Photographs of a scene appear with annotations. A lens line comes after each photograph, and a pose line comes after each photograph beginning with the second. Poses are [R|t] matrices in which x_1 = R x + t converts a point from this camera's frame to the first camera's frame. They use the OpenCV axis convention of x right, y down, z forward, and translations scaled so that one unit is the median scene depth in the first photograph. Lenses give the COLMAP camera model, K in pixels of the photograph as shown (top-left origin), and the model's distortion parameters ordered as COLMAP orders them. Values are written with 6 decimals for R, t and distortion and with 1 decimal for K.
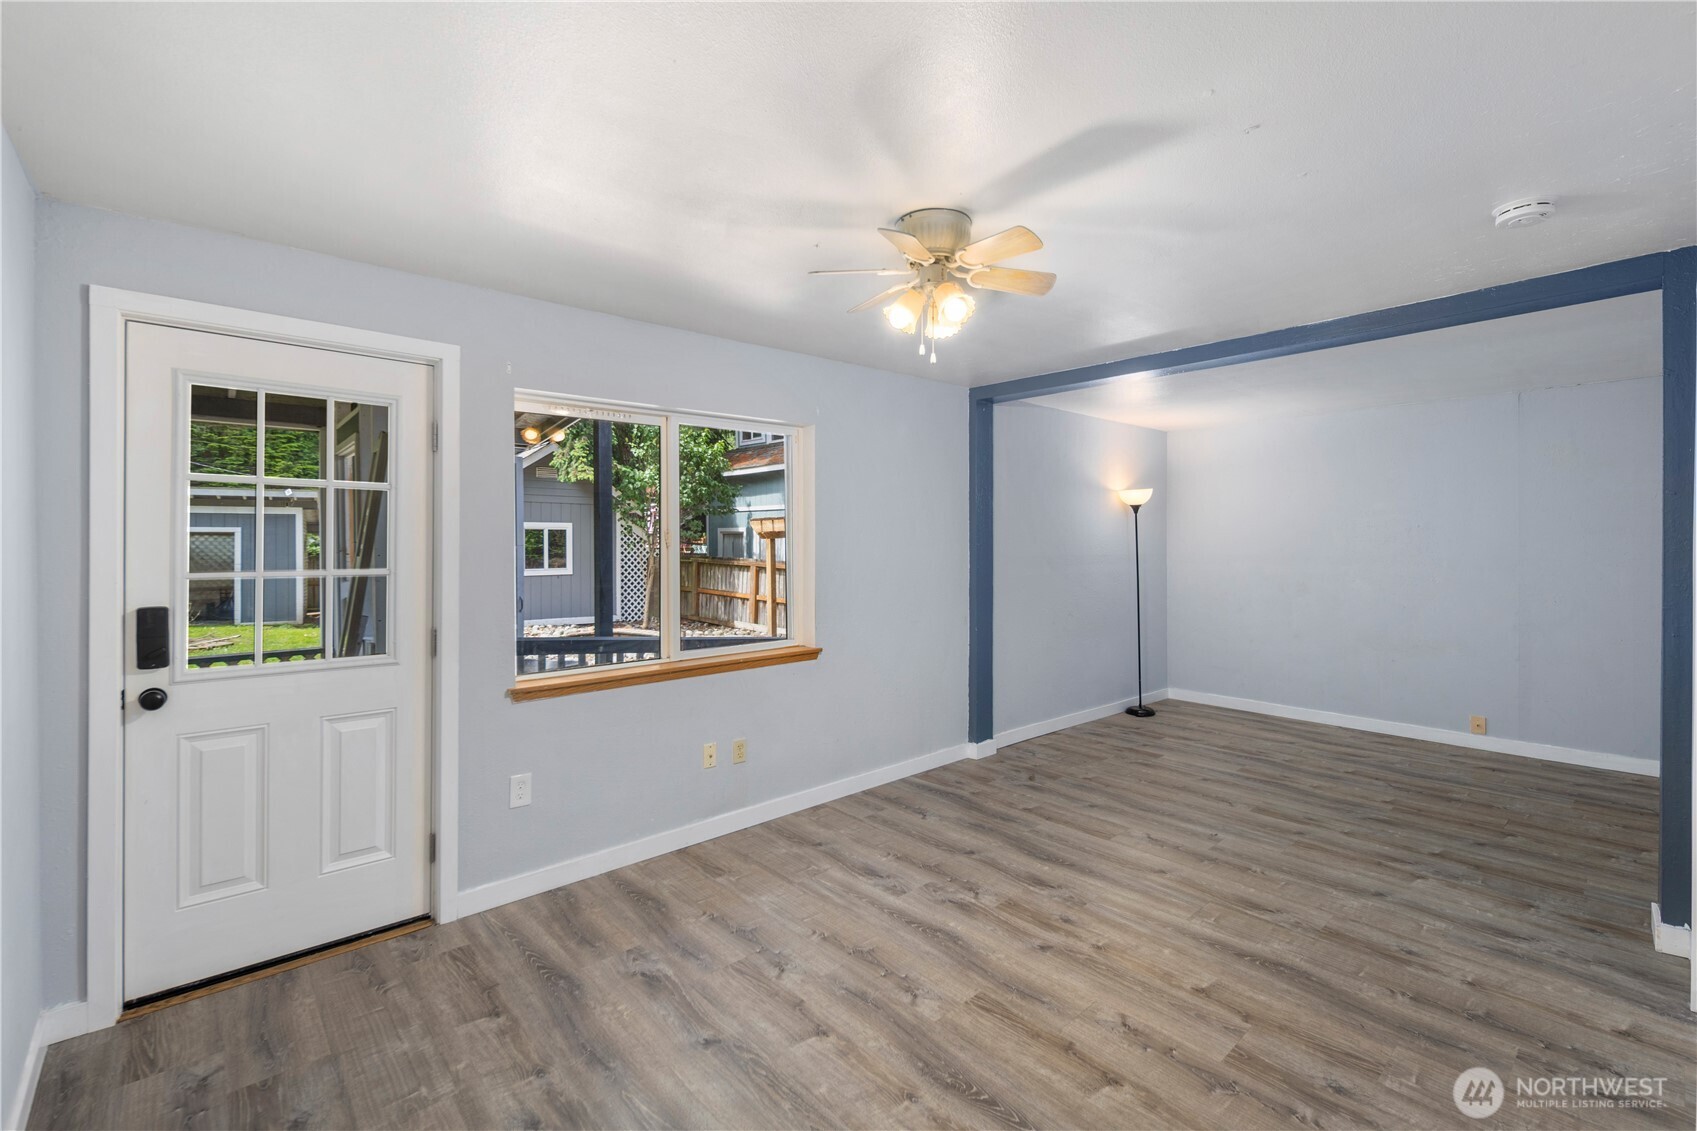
lens RADIAL K [[741.8, 0, 847.9], [0, 741.8, 549.8], [0, 0, 1]] dist [0.006473, -0.003614]
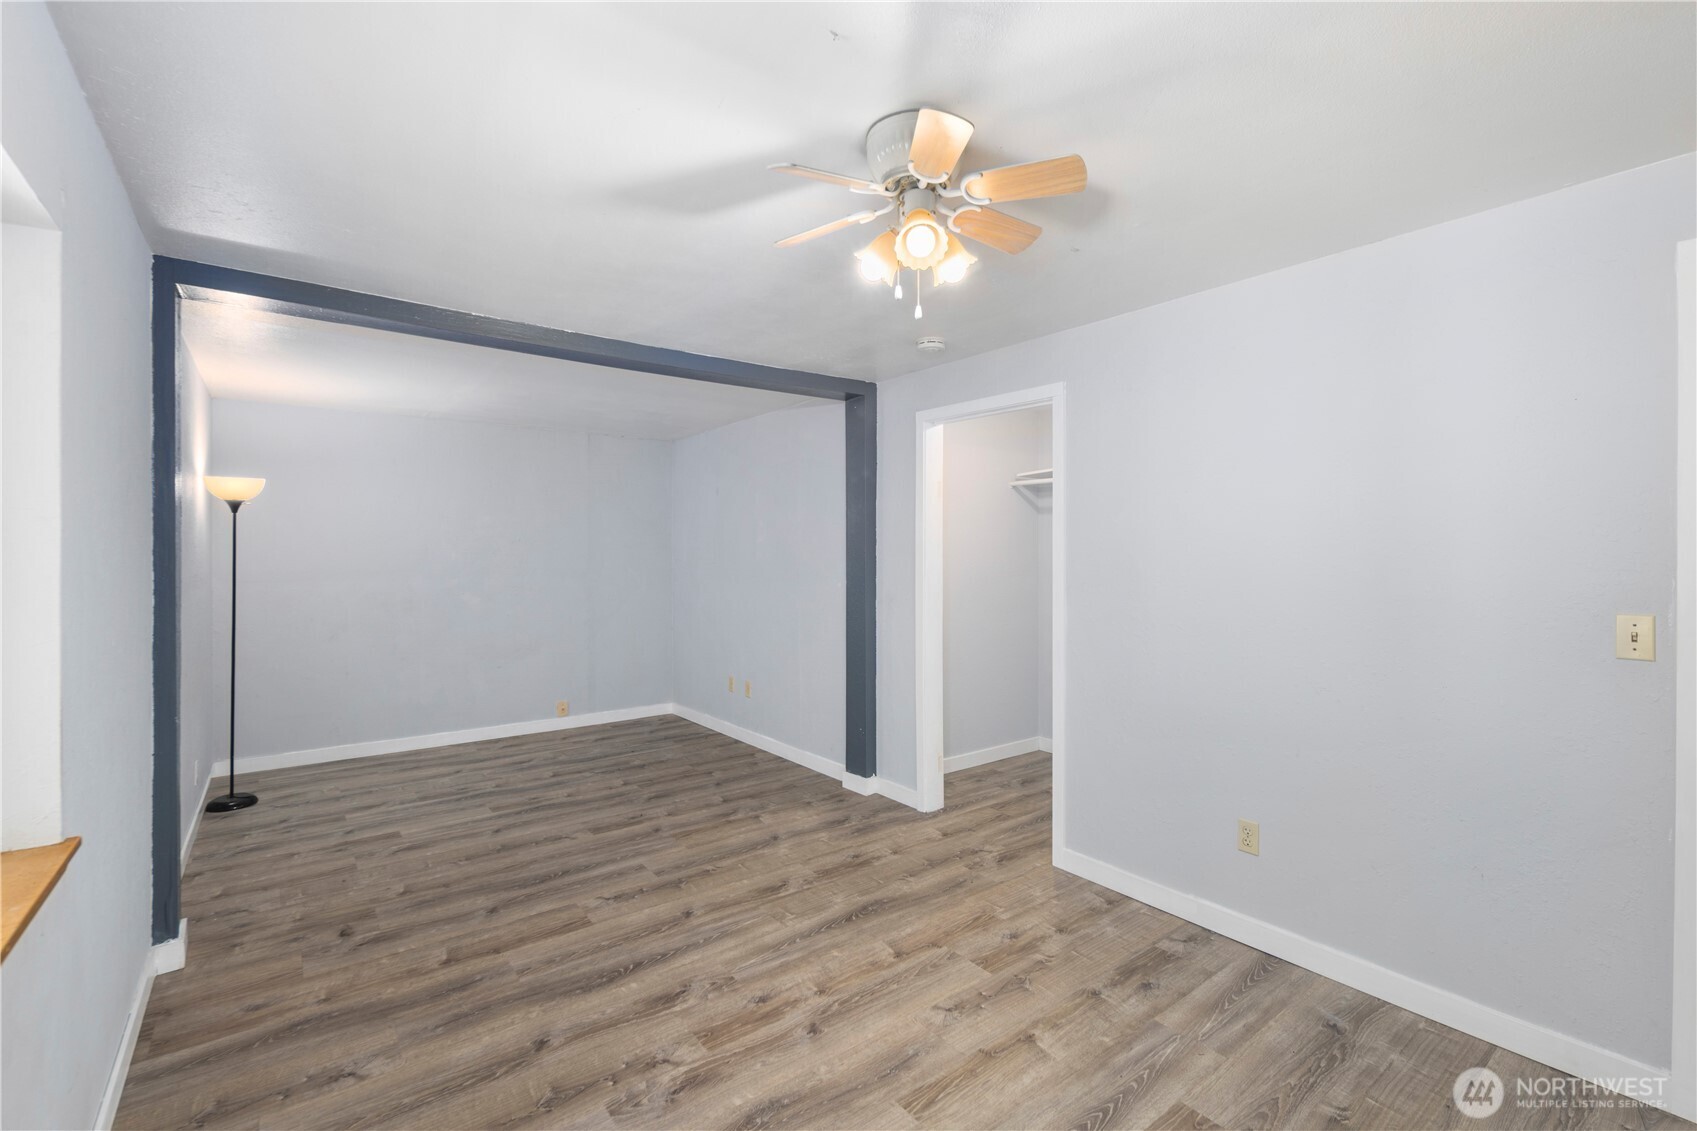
lens RADIAL K [[741.8, 0, 846.6], [0, 741.8, 560.4], [0, 0, 1]] dist [0.006473, -0.003614]
pose [[0.072425, -0.007591, 0.997345, -0.458055], [0.012741, 0.999896, 0.006685, -0.005225], [-0.997292, 0.012223, 0.072515, 0.710206]]
